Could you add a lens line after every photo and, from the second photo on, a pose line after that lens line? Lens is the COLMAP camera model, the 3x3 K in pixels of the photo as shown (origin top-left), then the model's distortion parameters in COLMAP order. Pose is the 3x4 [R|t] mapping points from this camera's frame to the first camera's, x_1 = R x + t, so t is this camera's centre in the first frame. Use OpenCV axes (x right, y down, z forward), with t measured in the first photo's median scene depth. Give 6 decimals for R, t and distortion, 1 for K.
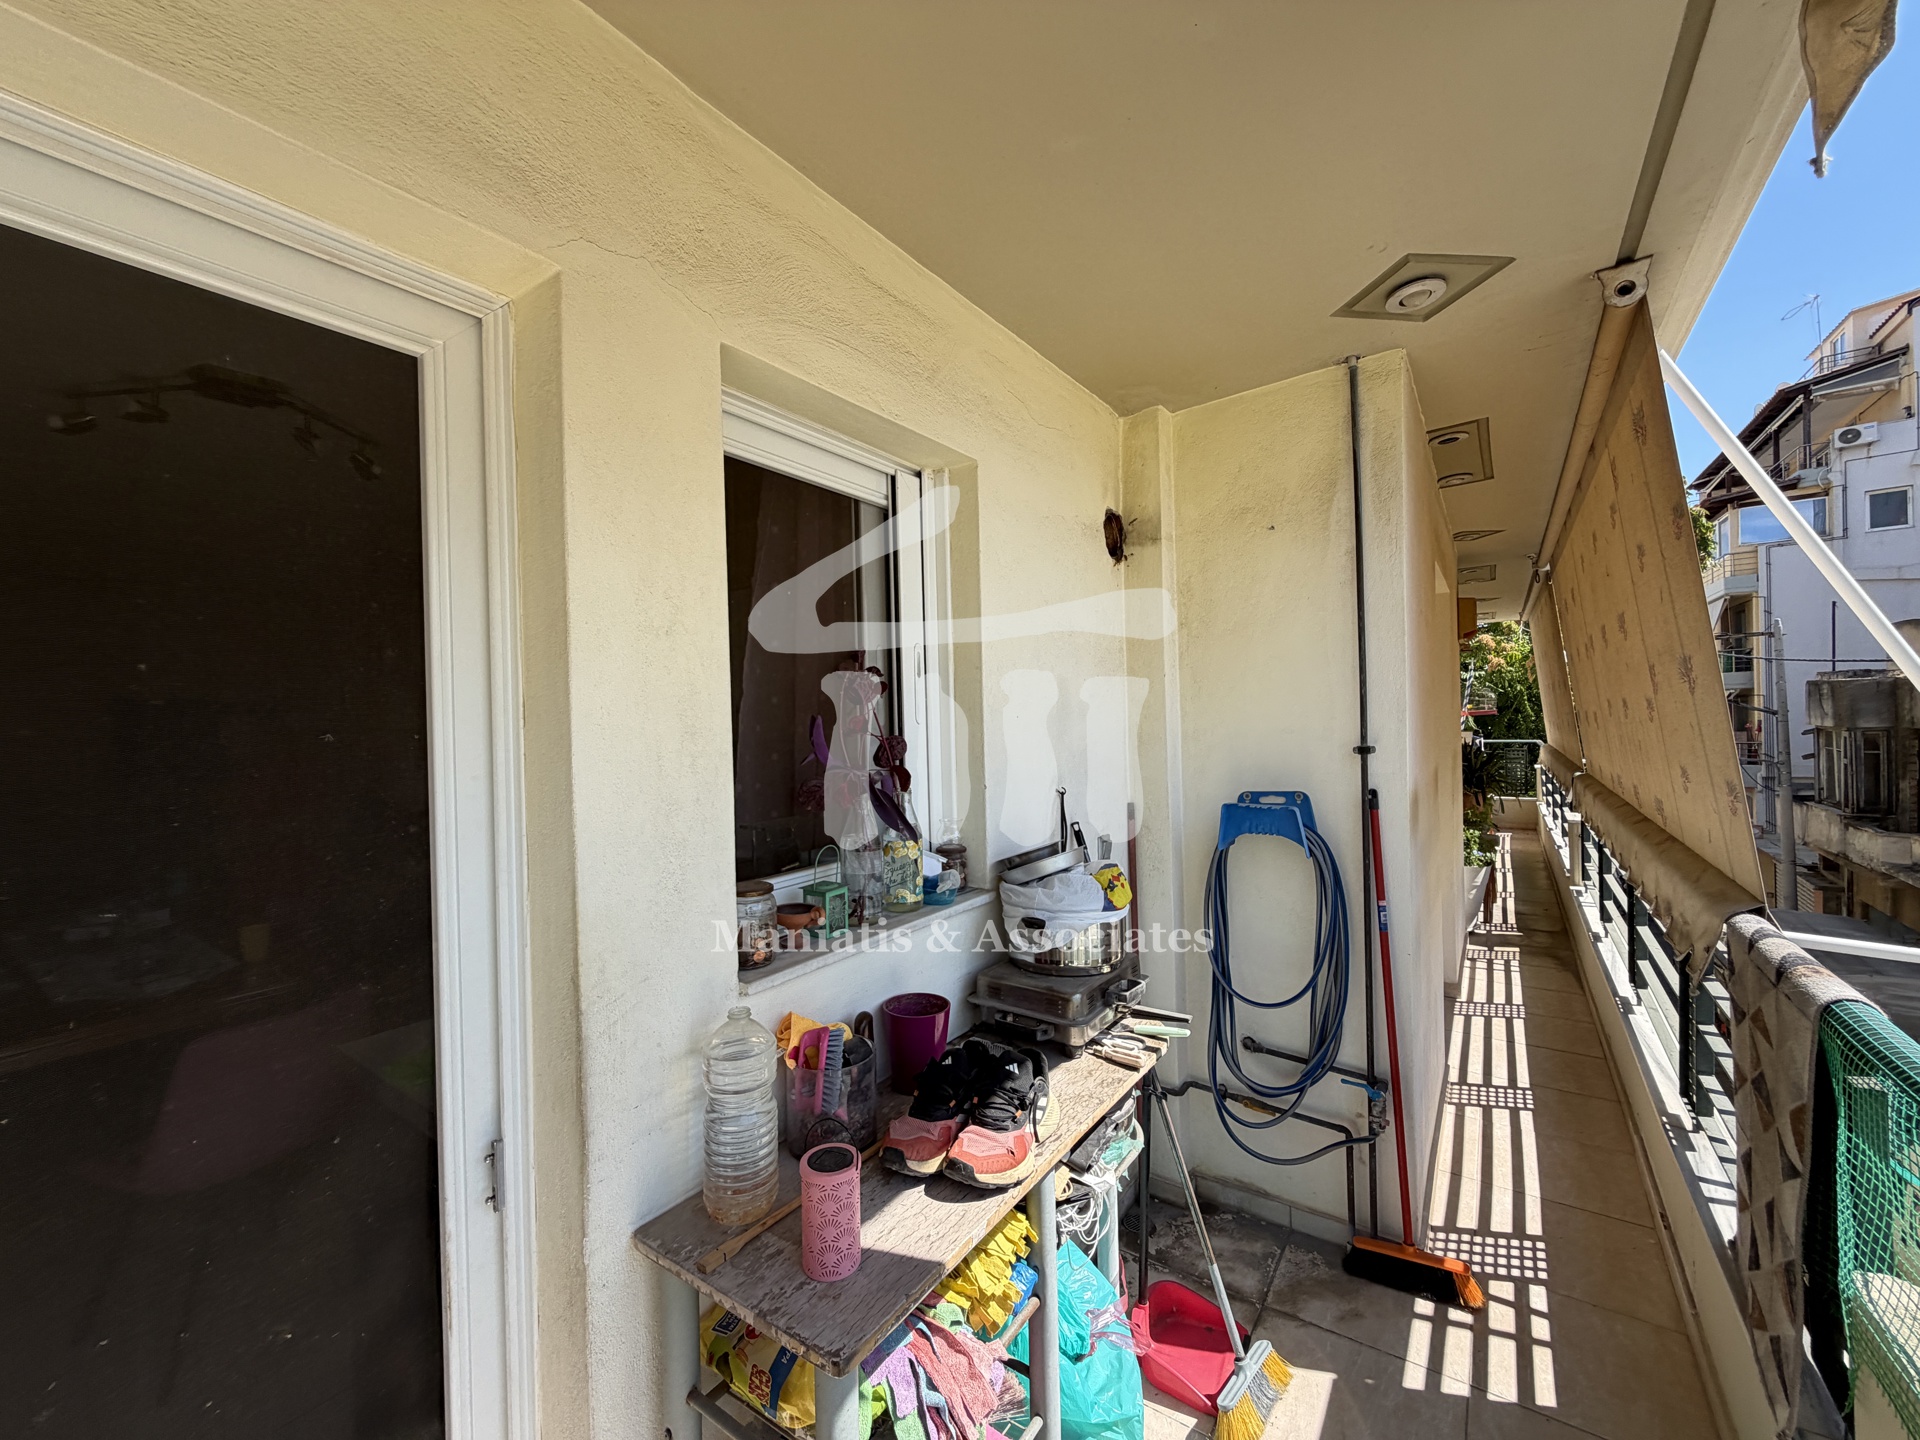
lens RADIAL K [[765.6, 0, 965.3], [0, 765.6, 717.5], [0, 0, 1]] dist [-0.002511, 0.001038]
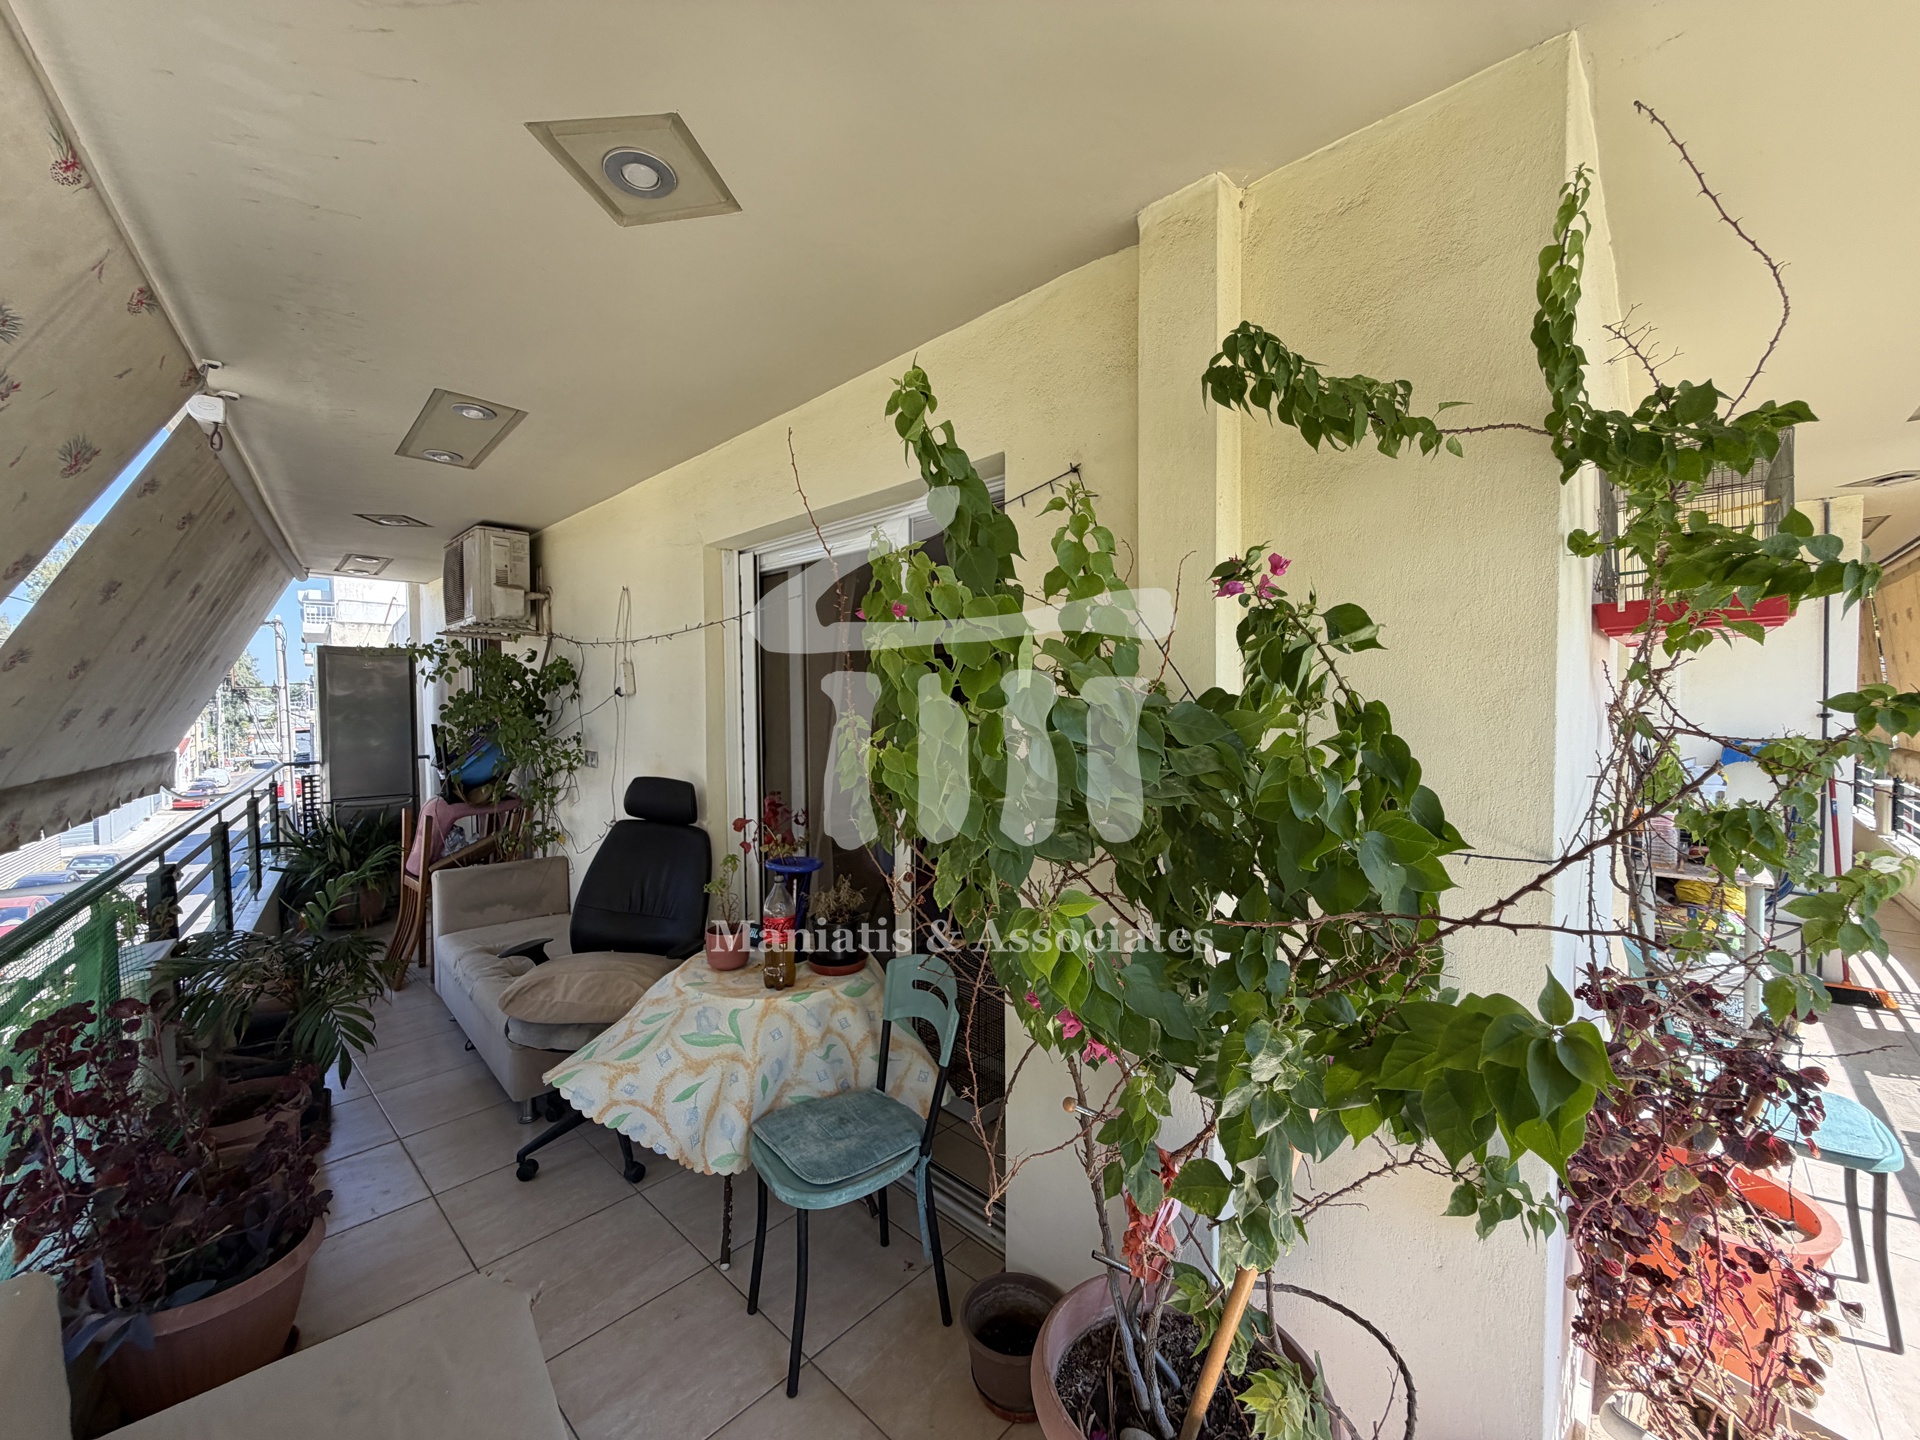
lens RADIAL K [[765.6, 0, 957.1], [0, 765.6, 717.7], [0, 0, 1]] dist [-0.002511, 0.001038]
pose [[0.989999, 0.020371, -0.139596, -1.173763], [-0.016924, 0.999523, 0.025831, 0.032764], [0.140056, -0.023210, 0.989872, -1.007129]]
